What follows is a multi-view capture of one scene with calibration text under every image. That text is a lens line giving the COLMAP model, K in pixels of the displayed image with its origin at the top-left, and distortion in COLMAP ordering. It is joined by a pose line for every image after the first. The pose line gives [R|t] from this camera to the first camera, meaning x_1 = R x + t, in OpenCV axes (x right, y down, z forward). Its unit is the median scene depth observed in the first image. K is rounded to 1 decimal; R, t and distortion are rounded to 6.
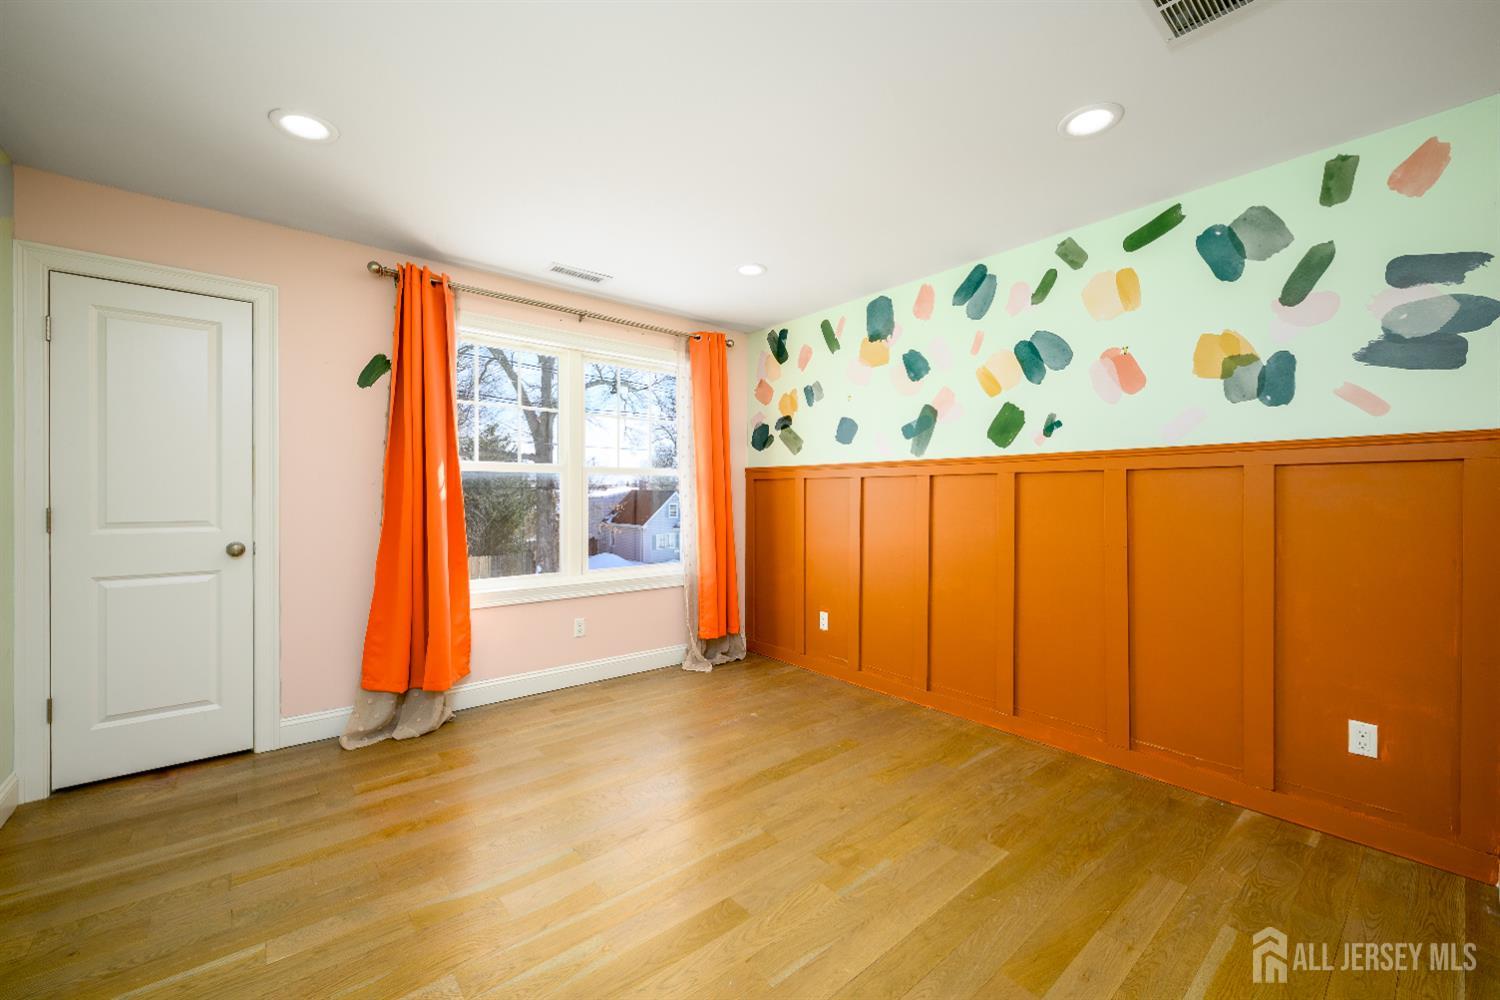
lens RADIAL K [[597.9, 0, 750.0], [0, 597.9, 500.0], [0, 0, 1]] dist [0.001338, 0.000129]
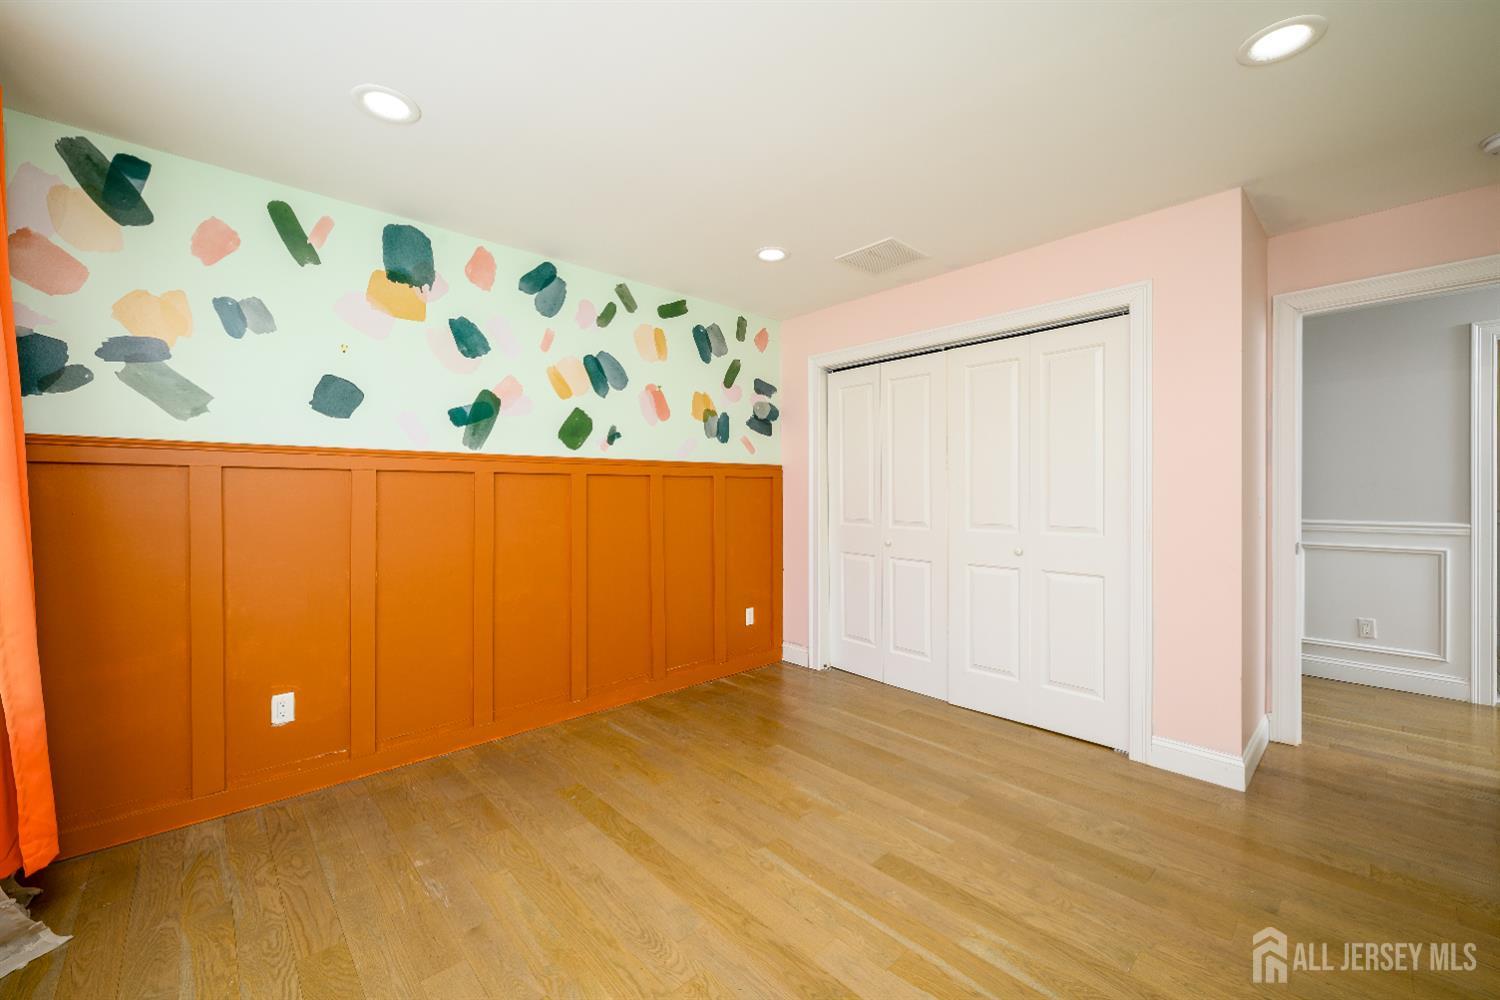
lens RADIAL K [[597.9, 0, 750.0], [0, 597.9, 500.0], [0, 0, 1]] dist [0.001338, 0.000129]
pose [[-0.049999, -0.014272, 0.998647, -0.685391], [0.012045, 0.999817, 0.014892, -0.011688], [-0.998677, 0.012774, -0.049818, 0.787928]]
